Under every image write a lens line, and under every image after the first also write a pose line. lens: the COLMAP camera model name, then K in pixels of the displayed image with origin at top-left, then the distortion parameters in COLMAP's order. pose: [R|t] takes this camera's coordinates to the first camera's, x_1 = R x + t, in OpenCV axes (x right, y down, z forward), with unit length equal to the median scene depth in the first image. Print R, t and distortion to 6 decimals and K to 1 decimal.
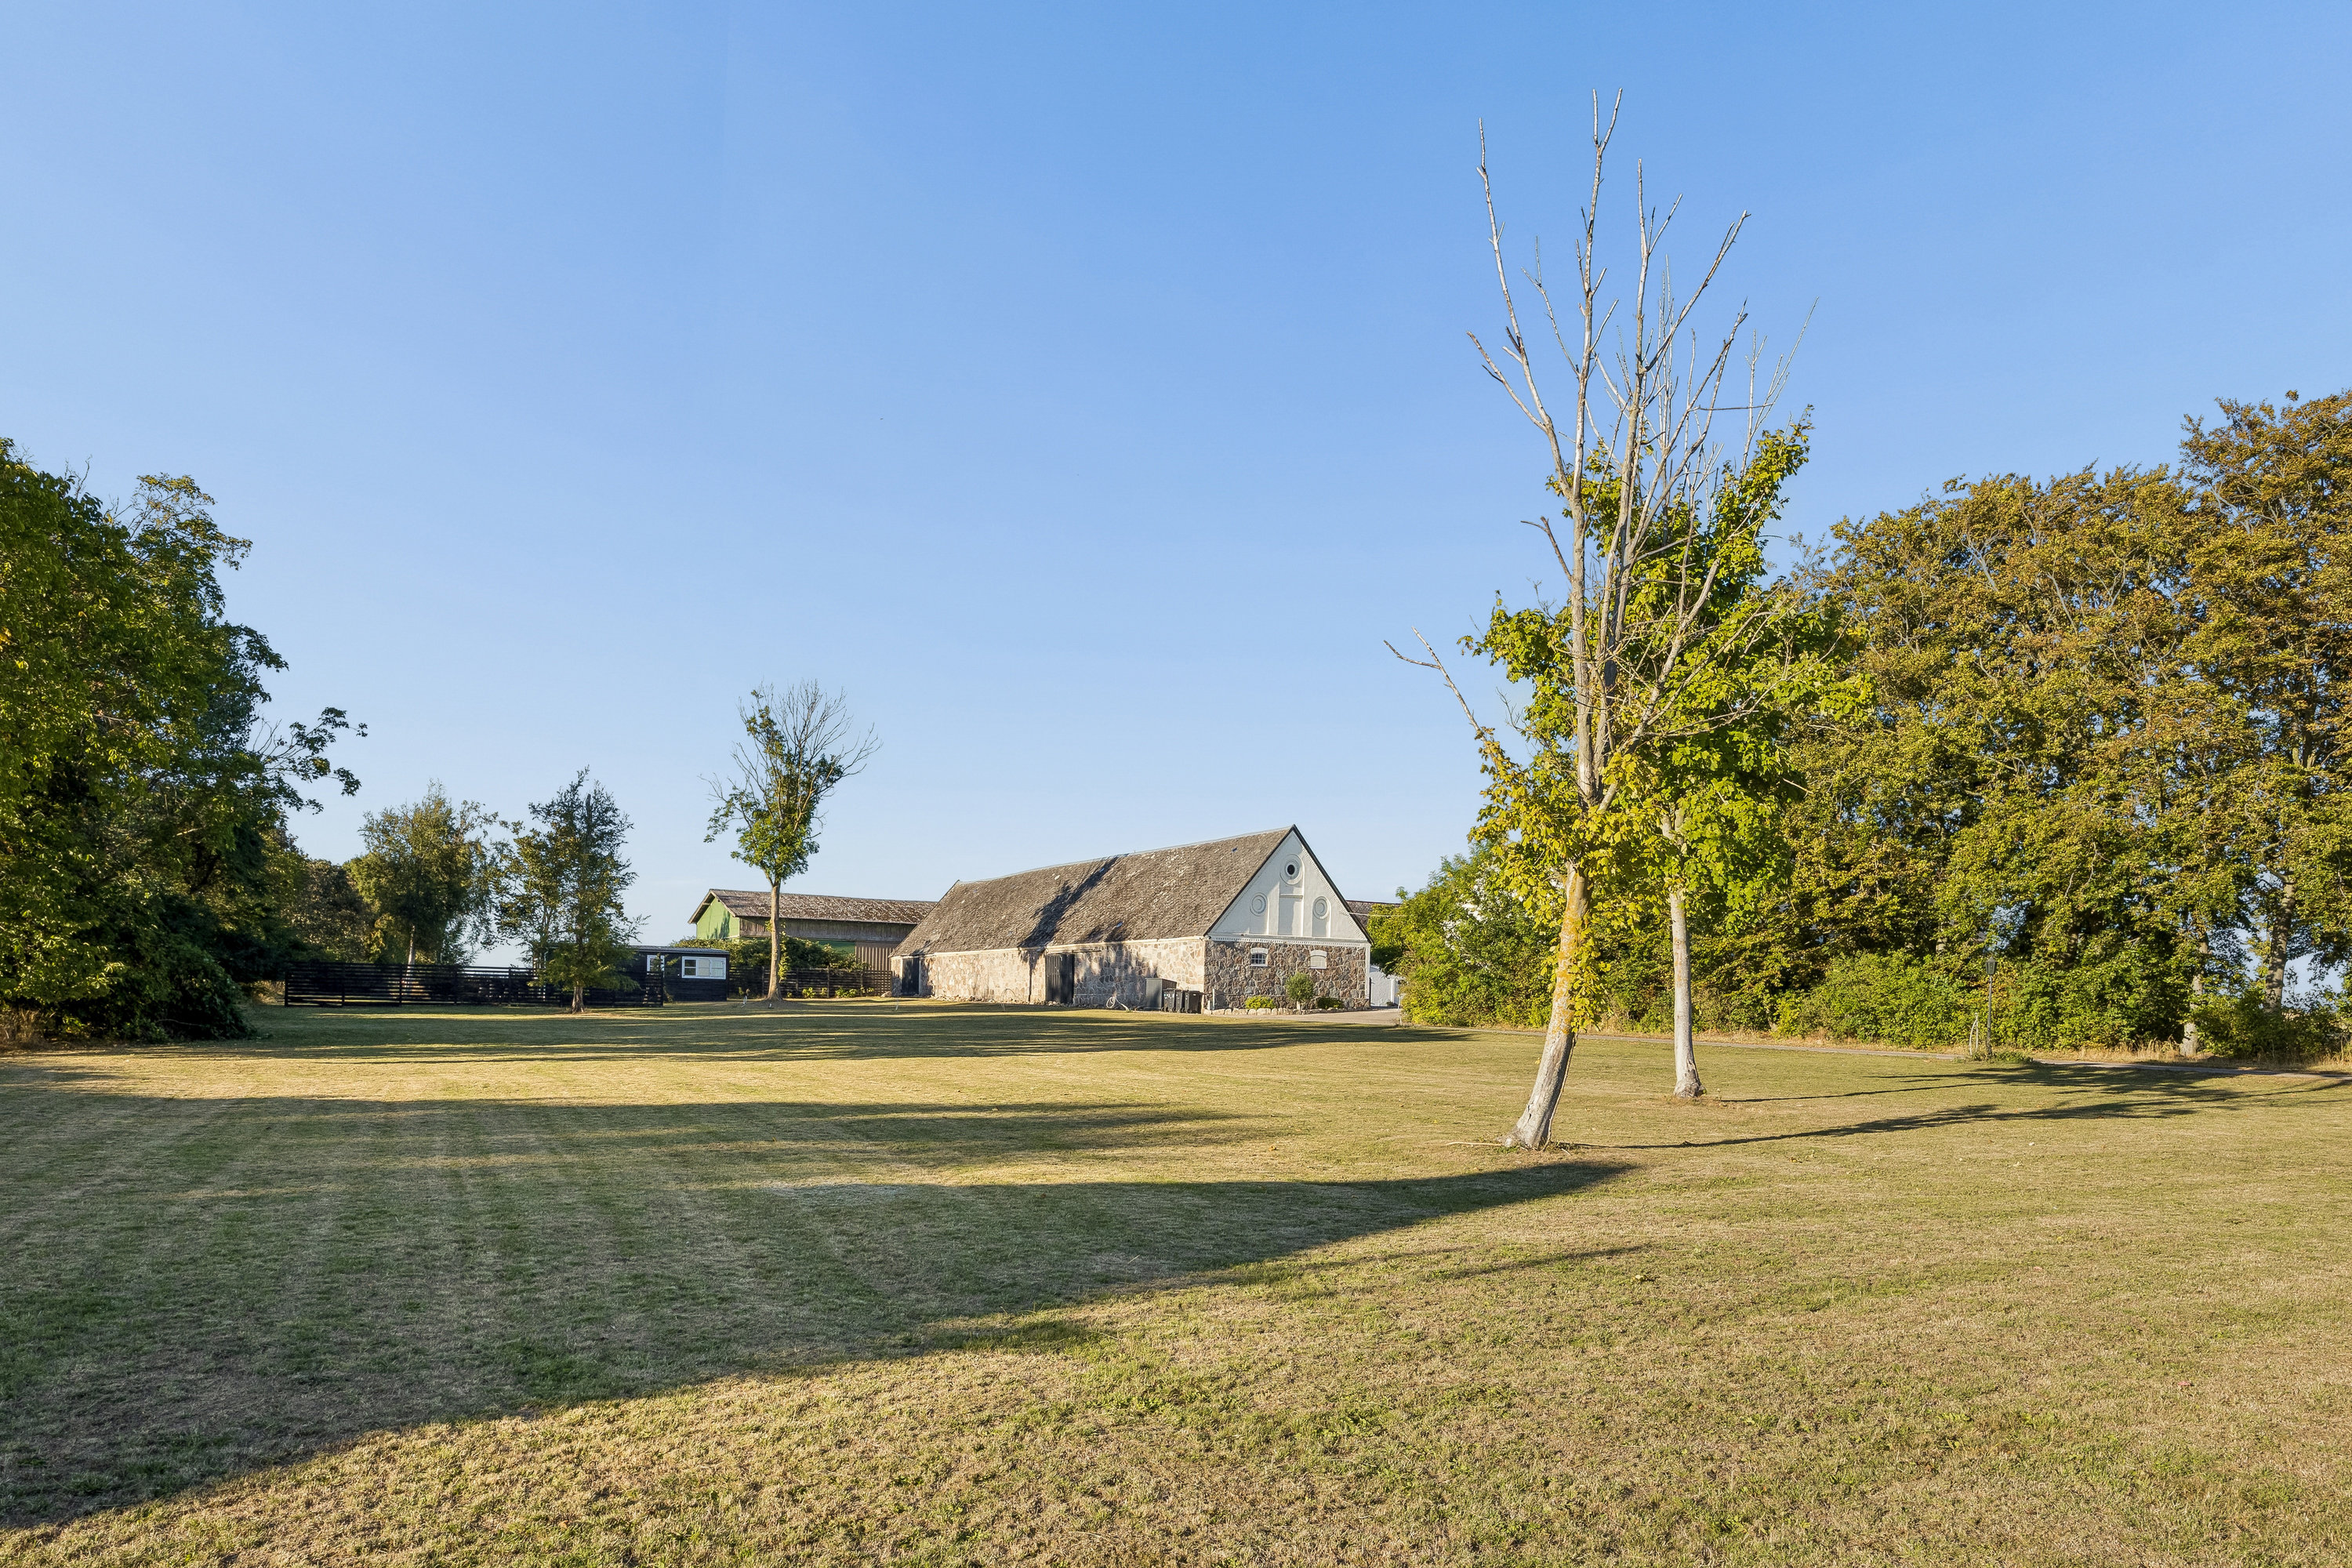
lens RADIAL K [[2383.5, 0, 1176.0], [0, 2383.5, 784.0], [0, 0, 1]] dist [0.001329, 0.000037]
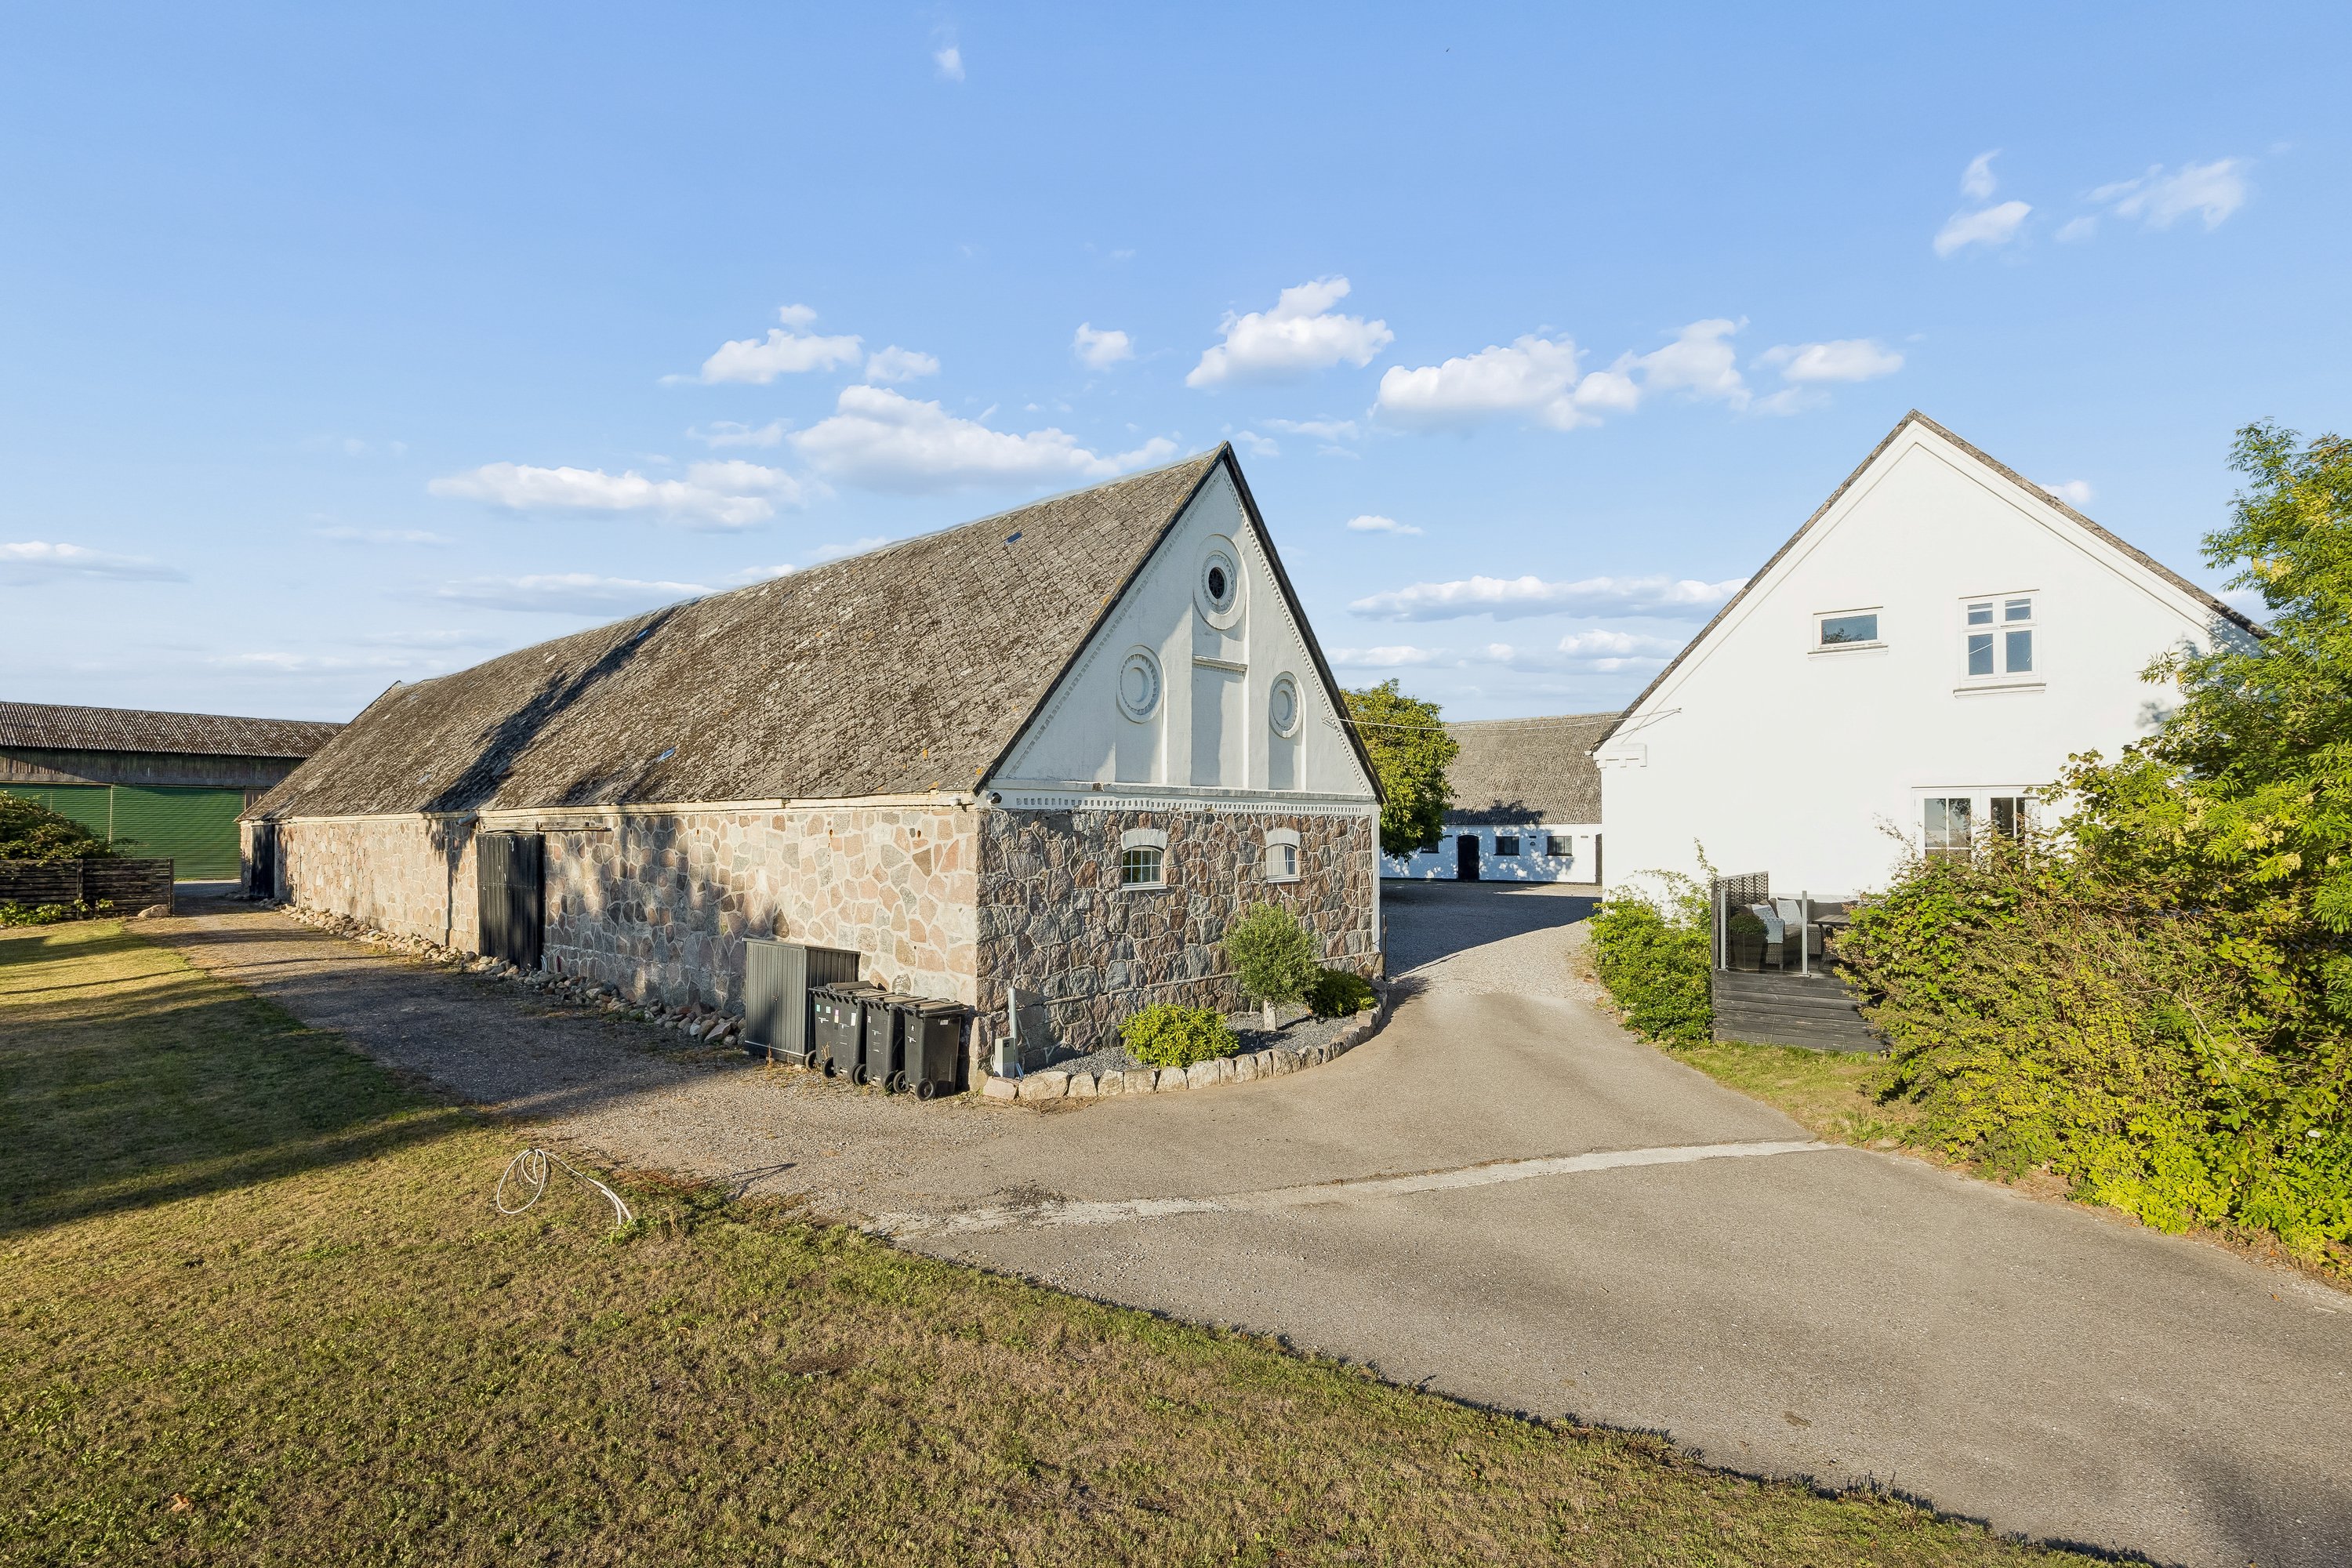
lens RADIAL K [[949.9, 0, 1082.2], [0, 949.9, 787.5], [0, 0, 1]] dist [-0.000985, 0.000326]
pose [[0.950268, -0.009740, 0.311281, -0.009351], [-0.015252, 0.996856, 0.077753, 0.053508], [-0.311059, -0.078634, 0.947132, 0.875289]]
